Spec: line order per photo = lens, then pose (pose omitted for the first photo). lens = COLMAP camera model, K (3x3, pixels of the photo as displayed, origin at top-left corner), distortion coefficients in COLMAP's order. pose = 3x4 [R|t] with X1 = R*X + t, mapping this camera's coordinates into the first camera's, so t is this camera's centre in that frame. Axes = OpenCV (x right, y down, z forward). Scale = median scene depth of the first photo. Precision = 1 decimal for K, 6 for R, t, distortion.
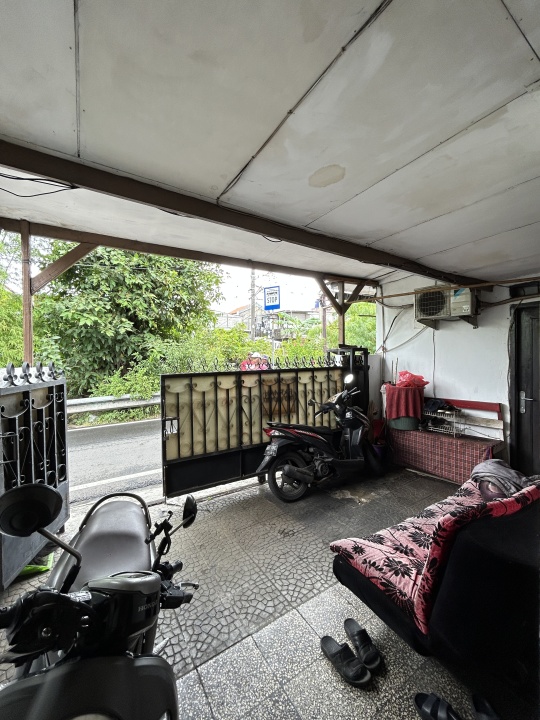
lens RADIAL K [[293.0, 0, 271.9], [0, 293.0, 357.5], [0, 0, 1]] dist [0.004692, -0.001171]
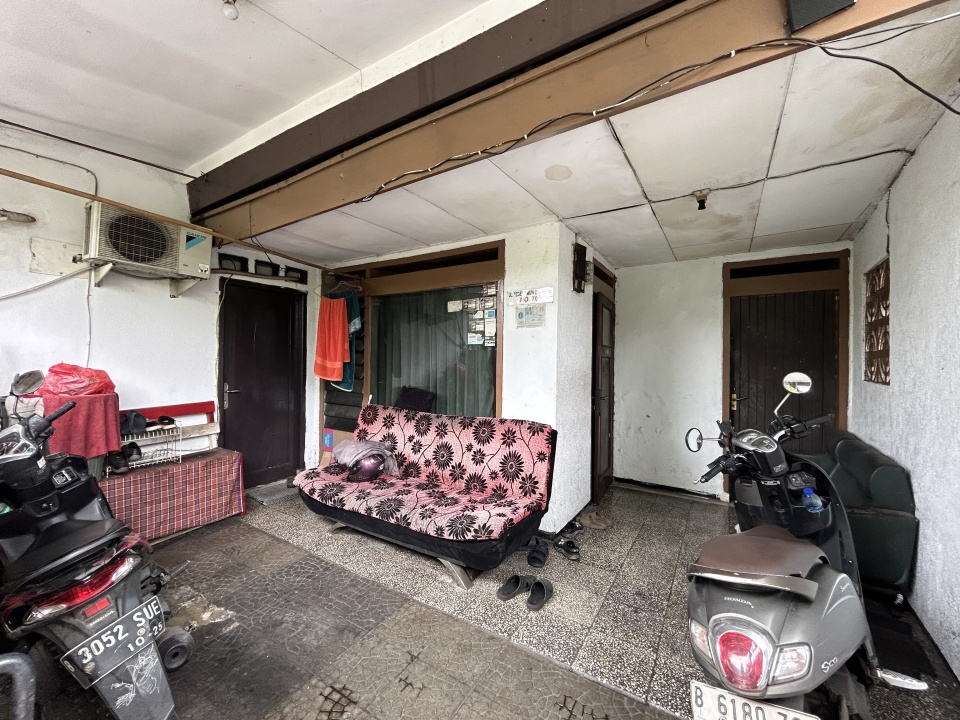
lens RADIAL K [[390.7, 0, 476.7], [0, 390.7, 358.2], [0, 0, 1]] dist [0.004692, -0.001171]
pose [[-0.411897, 0.007642, 0.911198, -0.490733], [0.004372, 0.999970, -0.006411, 0.059291], [-0.911220, 0.001343, -0.411918, 0.870798]]
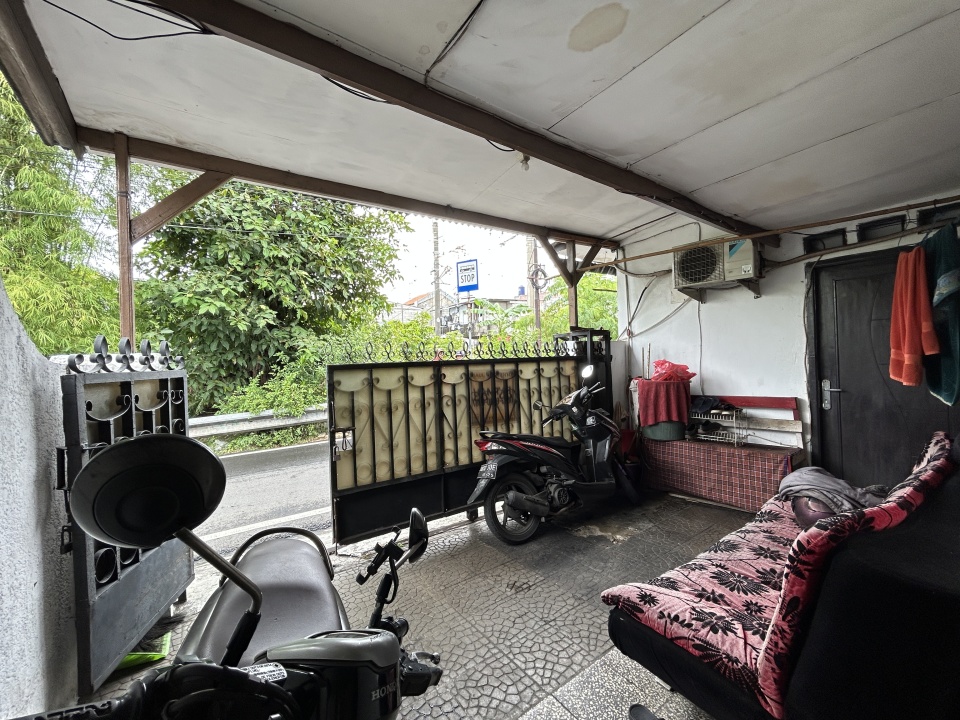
lens RADIAL K [[390.7, 0, 478.6], [0, 390.7, 357.2], [0, 0, 1]] dist [0.004692, -0.001171]
pose [[0.998749, -0.021502, 0.045147, -0.062288], [0.022298, 0.999603, -0.017204, 0.060487], [-0.044759, 0.018189, 0.998832, 0.063824]]
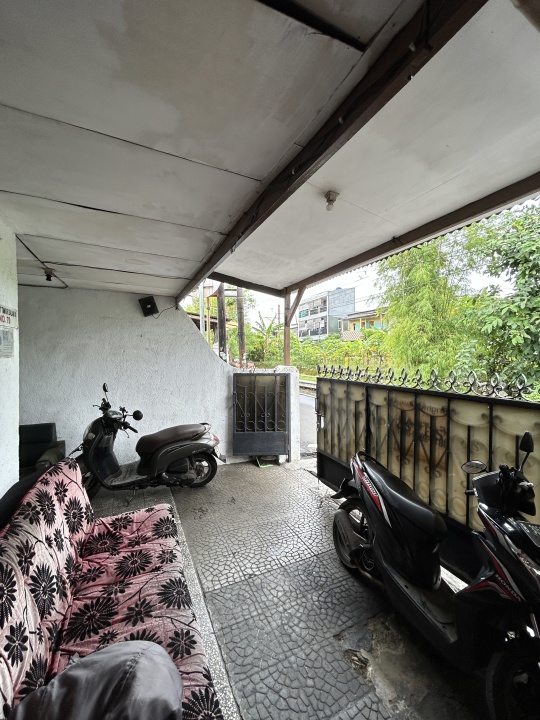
lens RADIAL K [[293.0, 0, 270.6], [0, 293.0, 359.0], [0, 0, 1]] dist [0.004692, -0.001171]
pose [[-0.123669, 0.023541, -0.992044, 0.820200], [-0.015249, 0.999555, 0.025620, -0.042789], [0.992206, 0.018296, -0.123255, 0.903524]]
